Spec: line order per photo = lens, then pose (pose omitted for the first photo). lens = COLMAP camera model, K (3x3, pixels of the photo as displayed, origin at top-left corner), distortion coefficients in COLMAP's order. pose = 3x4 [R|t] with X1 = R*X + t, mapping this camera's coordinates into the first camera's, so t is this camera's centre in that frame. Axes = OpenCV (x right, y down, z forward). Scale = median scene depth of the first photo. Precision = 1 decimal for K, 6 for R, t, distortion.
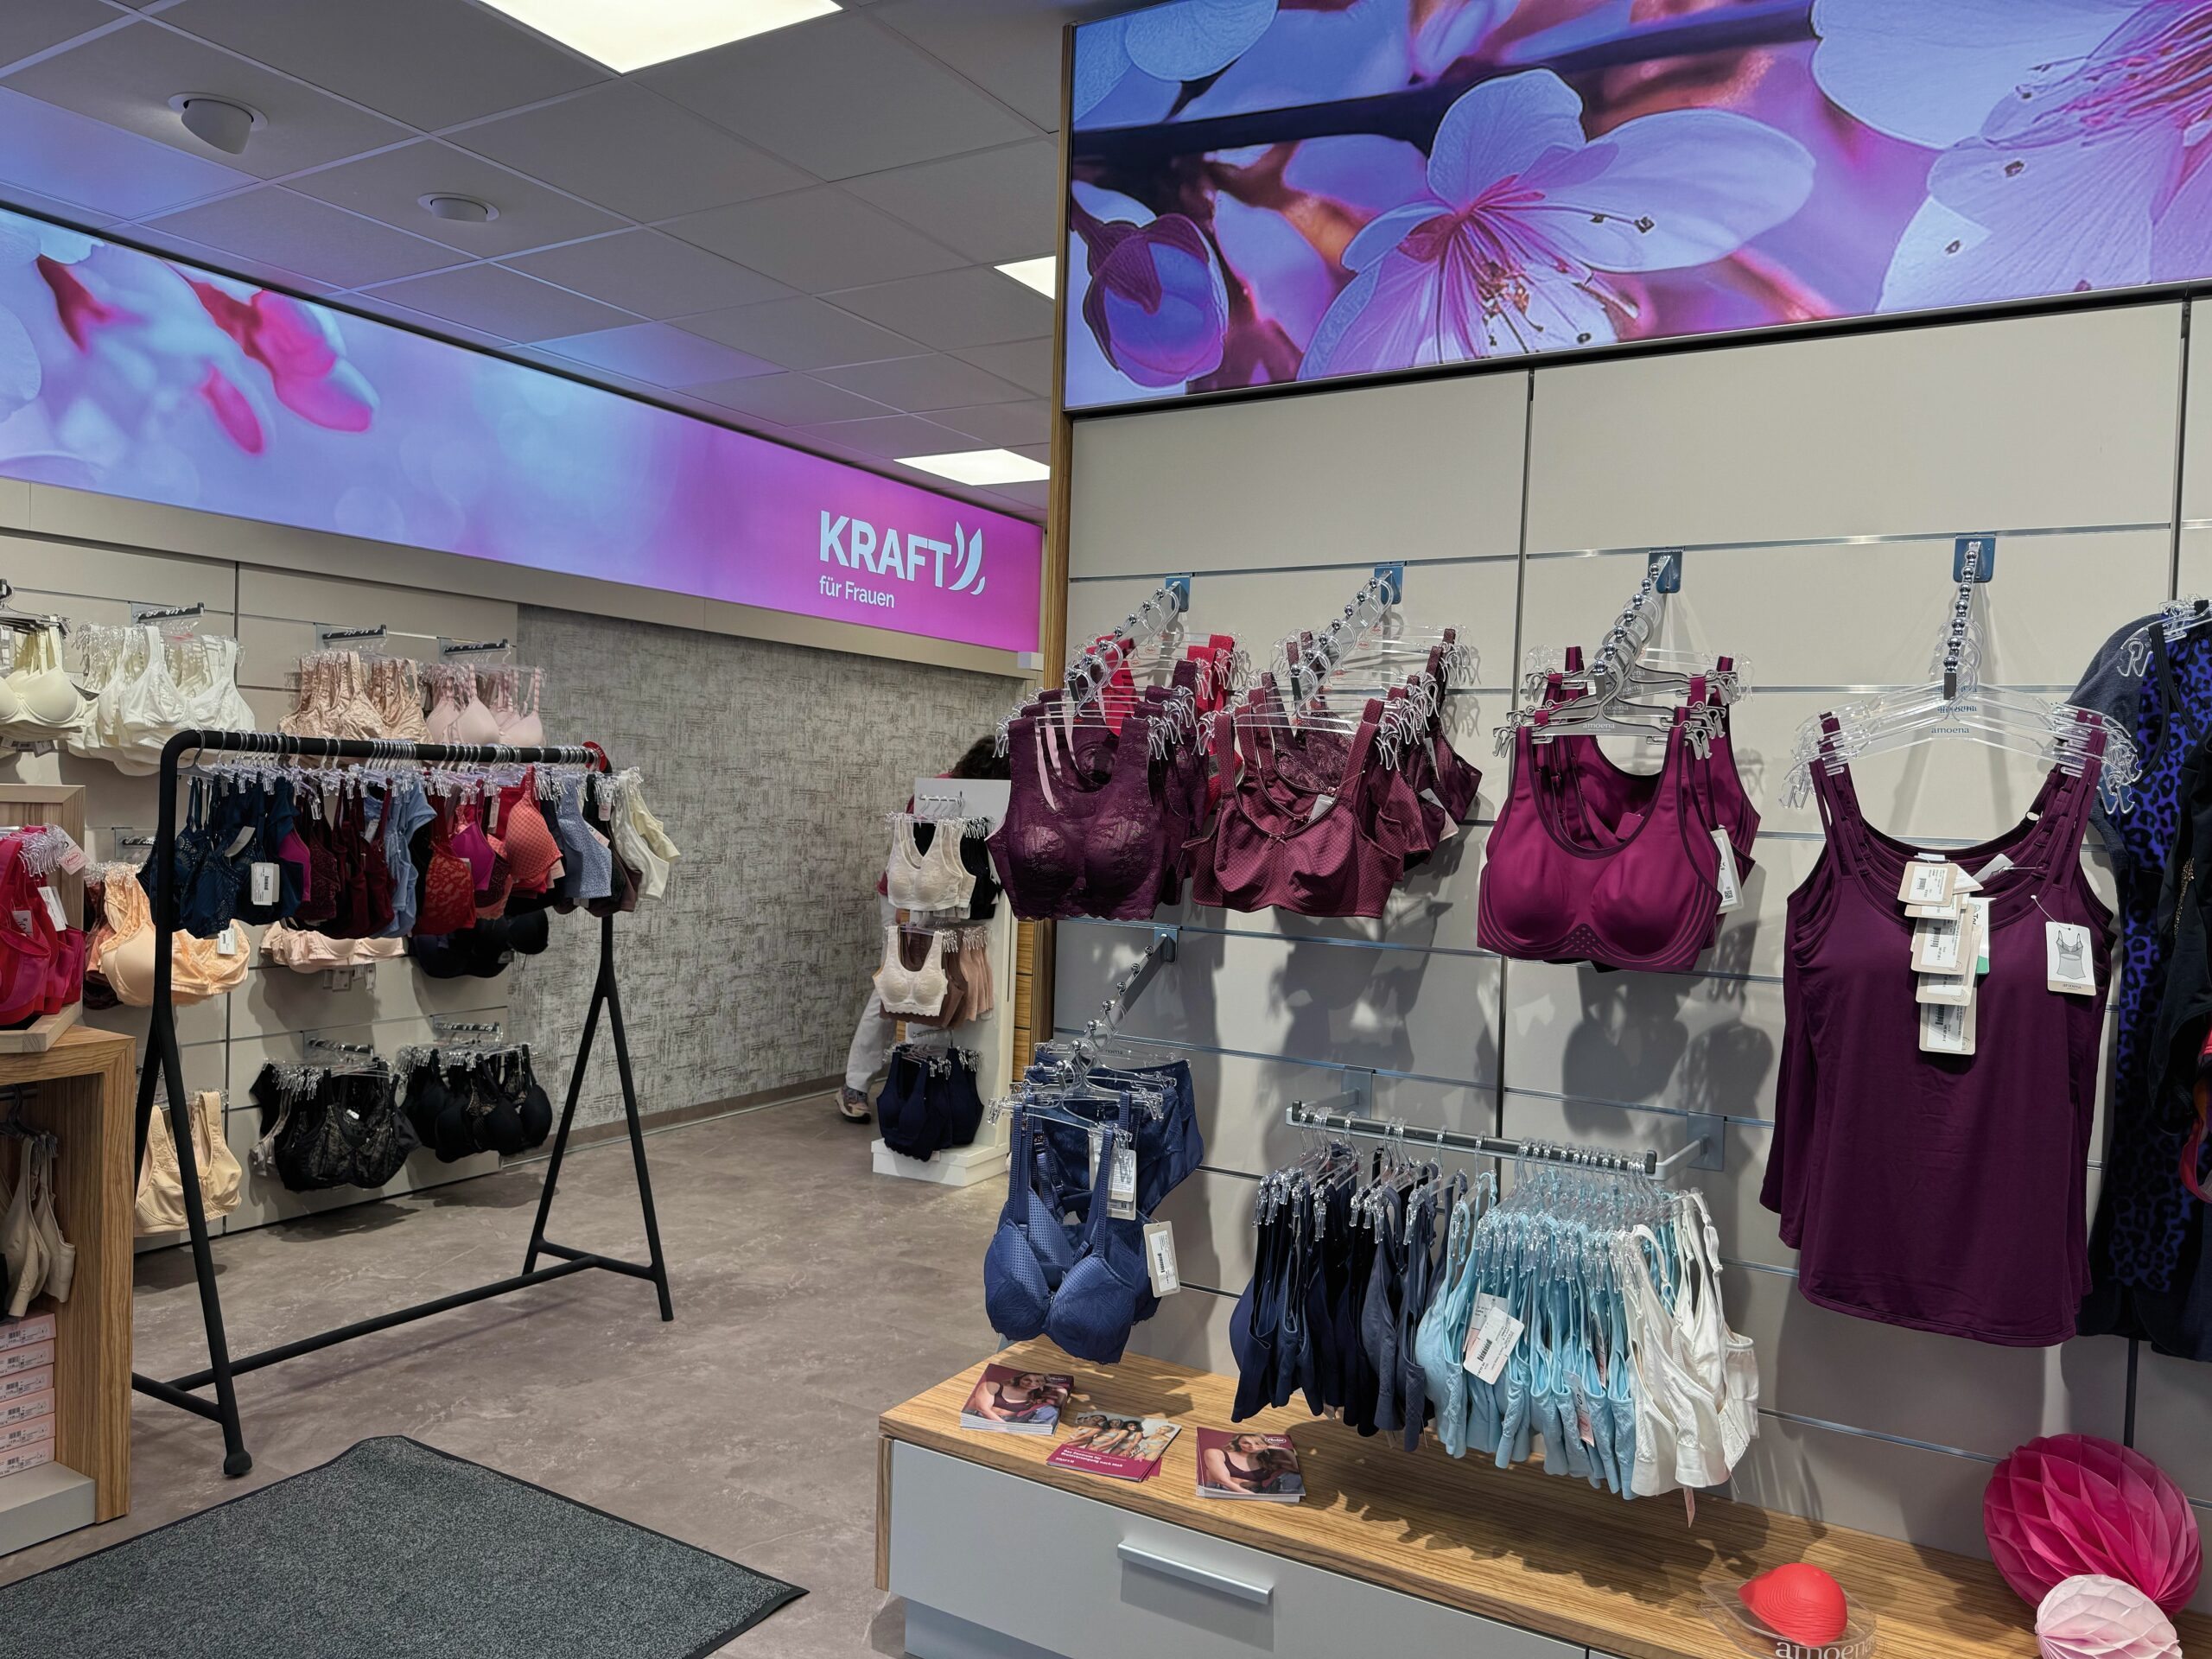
lens RADIAL K [[1579.6, 0, 1106.0], [0, 1579.6, 829.5], [0, 0, 1]] dist [0.045834, -0.054966]
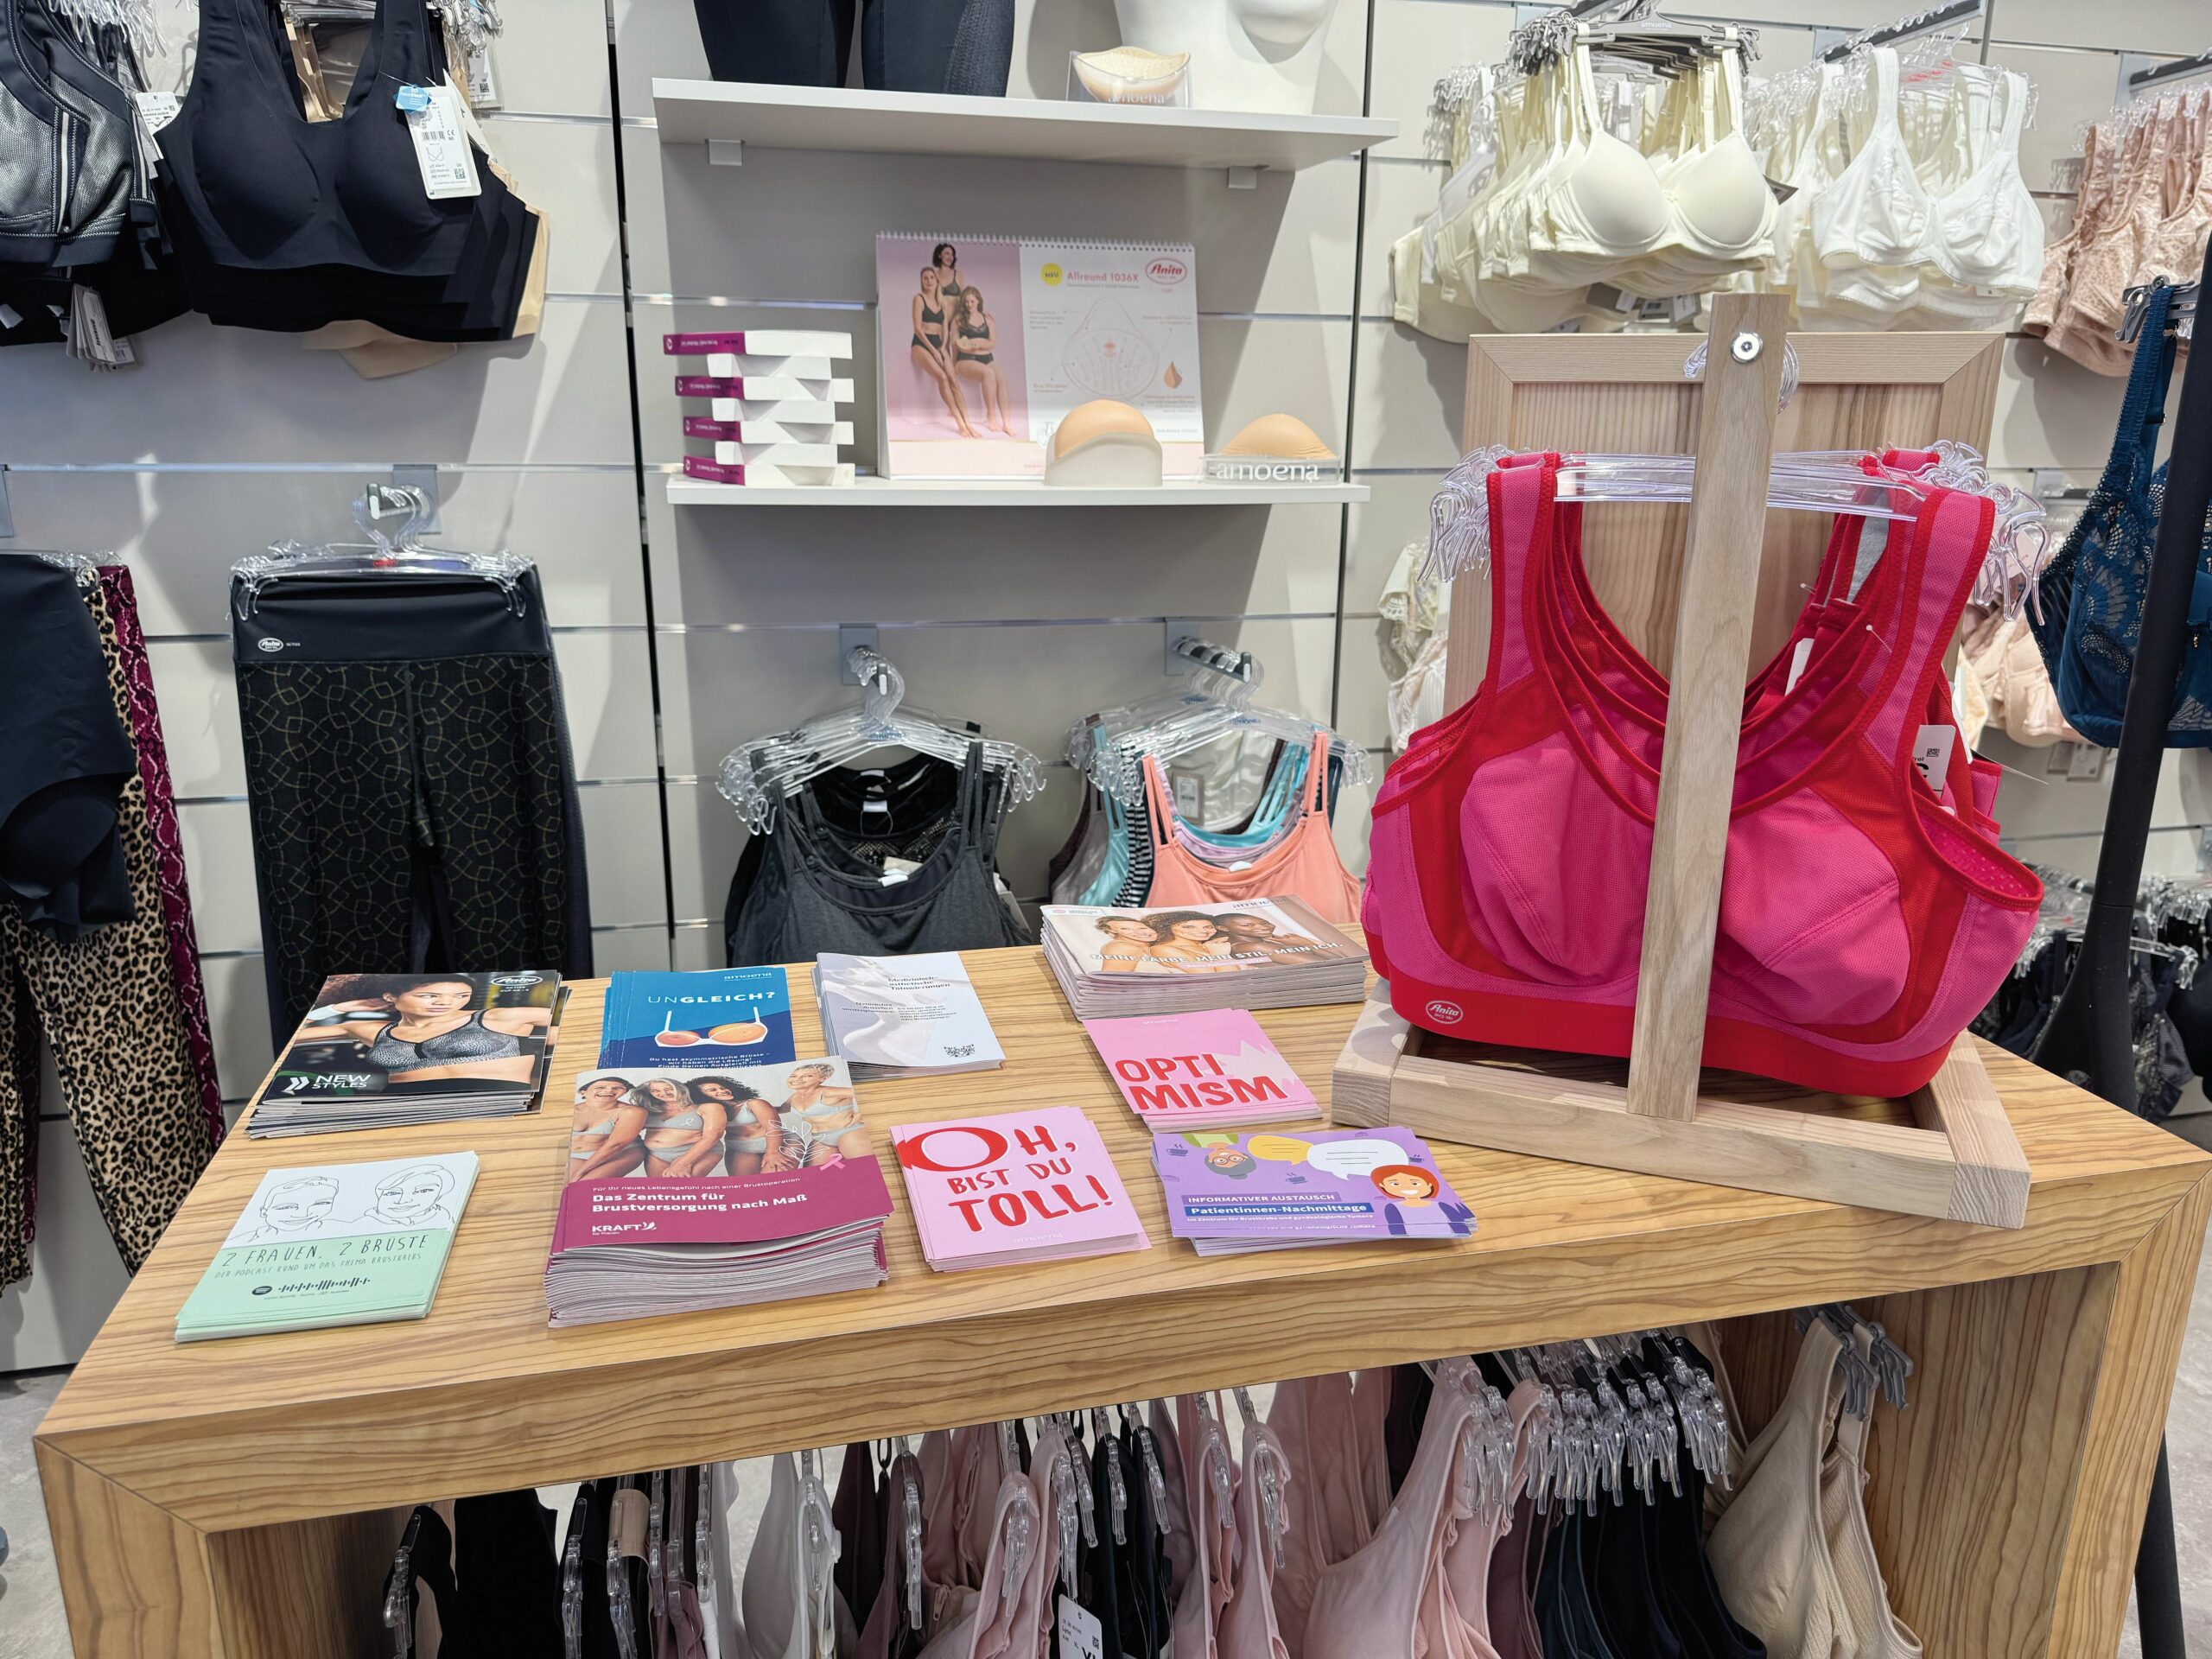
lens RADIAL K [[1538.3, 0, 1106.0], [0, 1538.3, 829.5], [0, 0, 1]] dist [0.056361, -0.085248]
pose [[0.703458, 0.159127, -0.692695, -0.637818], [-0.004293, 0.975548, 0.219744, 0.005989], [0.710724, -0.151607, 0.686940, 0.744619]]
